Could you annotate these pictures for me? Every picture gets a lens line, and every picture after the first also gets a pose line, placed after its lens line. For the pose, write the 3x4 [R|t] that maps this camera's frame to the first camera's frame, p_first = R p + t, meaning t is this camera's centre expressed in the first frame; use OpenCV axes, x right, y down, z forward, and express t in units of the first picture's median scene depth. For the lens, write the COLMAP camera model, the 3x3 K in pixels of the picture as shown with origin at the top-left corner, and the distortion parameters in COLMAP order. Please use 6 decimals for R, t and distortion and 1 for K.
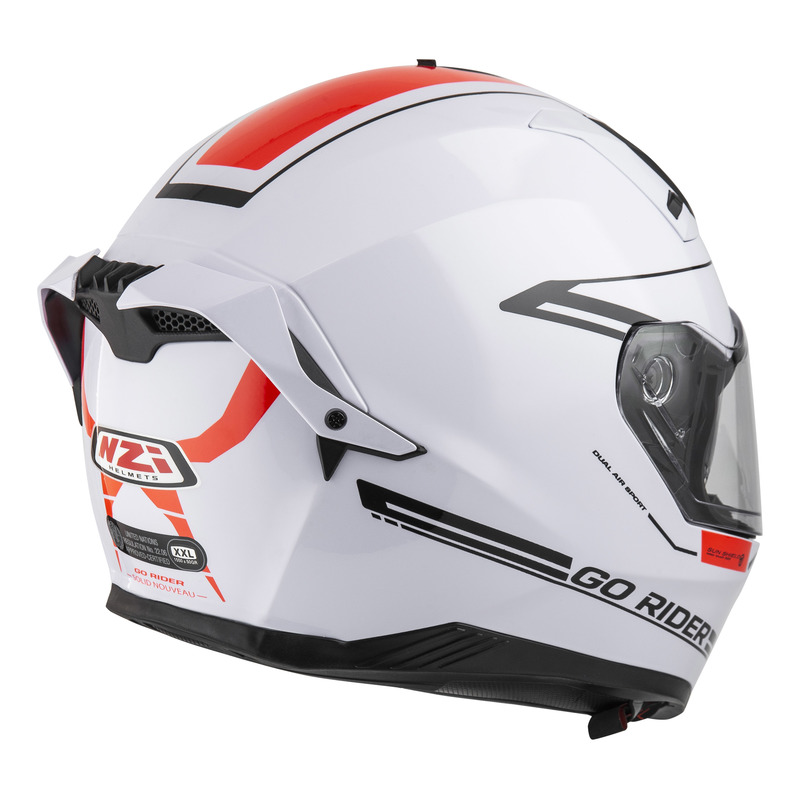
lens RADIAL K [[2541.1, 0, 400.0], [0, 2541.1, 400.0], [0, 0, 1]] dist [0.076829, 0.161049]
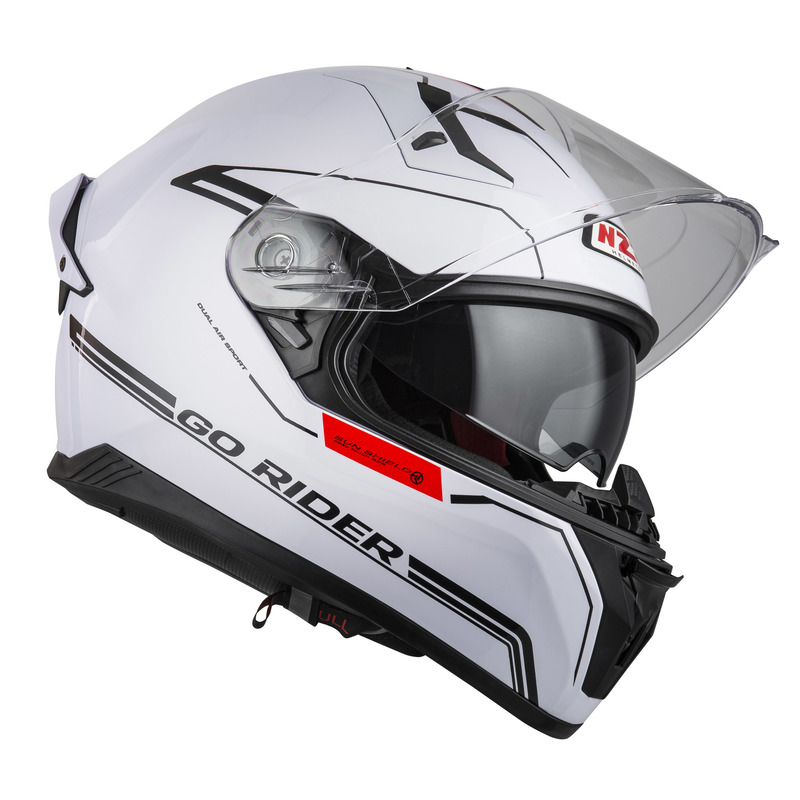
lens RADIAL K [[2541.1, 0, 400.0], [0, 2541.1, 400.0], [0, 0, 1]] dist [0.076829, 0.161049]
pose [[0.394233, -0.052825, -0.917491, 1.160080], [-0.313336, 0.930801, -0.188227, 0.247611], [0.863945, 0.361689, 0.350400, 0.690499]]
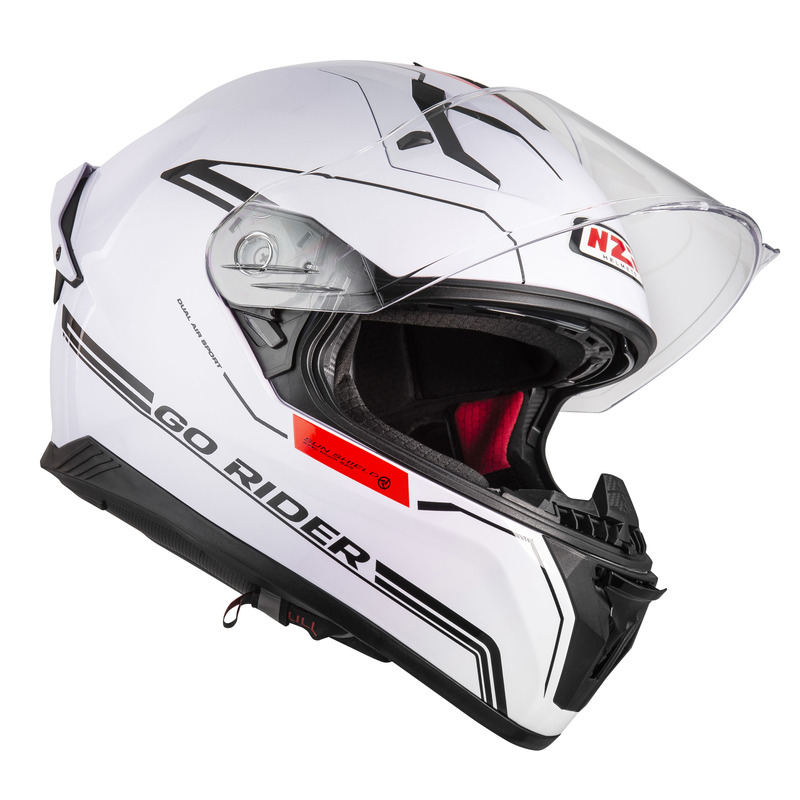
lens RADIAL K [[2541.1, 0, 400.0], [0, 2541.1, 400.0], [0, 0, 1]] dist [0.076829, 0.161049]
pose [[0.324806, -0.028511, -0.945351, 1.183109], [-0.353410, 0.923481, -0.149277, 0.196641], [0.877270, 0.382583, 0.289876, 0.771967]]
